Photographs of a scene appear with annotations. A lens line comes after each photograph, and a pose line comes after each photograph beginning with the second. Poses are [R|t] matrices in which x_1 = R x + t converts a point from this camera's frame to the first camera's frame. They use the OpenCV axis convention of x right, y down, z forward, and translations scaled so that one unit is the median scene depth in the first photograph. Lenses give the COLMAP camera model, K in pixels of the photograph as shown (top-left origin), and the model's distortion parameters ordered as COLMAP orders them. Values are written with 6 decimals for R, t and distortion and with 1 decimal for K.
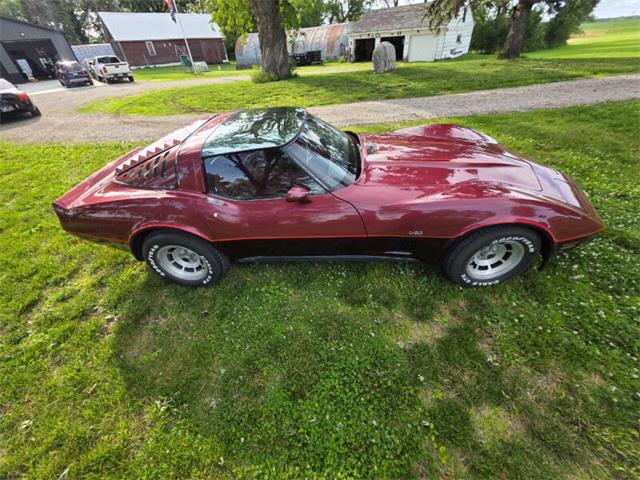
lens RADIAL K [[251.3, 0, 319.6], [0, 251.3, 237.9], [0, 0, 1]] dist [0.001771, 0.000048]
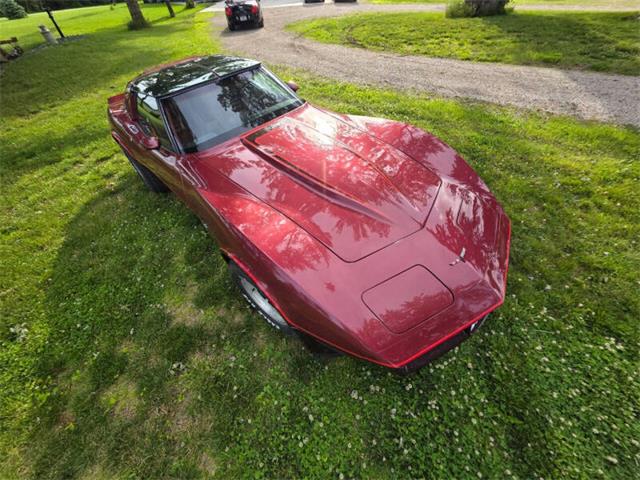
lens RADIAL K [[251.3, 0, 324.2], [0, 251.3, 239.4], [0, 0, 1]] dist [0.001771, 0.000048]
pose [[0.752186, 0.495634, -0.434240, 0.172244], [-0.405032, 0.867553, 0.288619, -0.063621], [0.519775, -0.041214, 0.853308, 0.062584]]
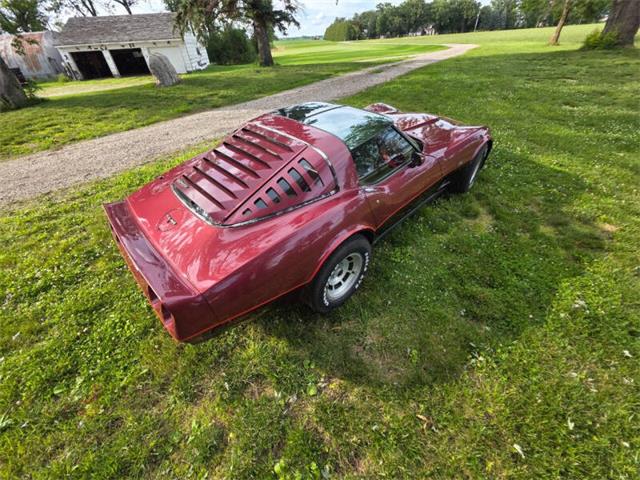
lens RADIAL K [[251.3, 0, 319.1], [0, 251.3, 240.1], [0, 0, 1]] dist [0.001771, 0.000048]
pose [[0.675994, -0.442996, 0.588886, -0.188968], [0.460042, 0.877974, 0.132374, -0.030382], [-0.575668, 0.181428, 0.797302, 0.055107]]
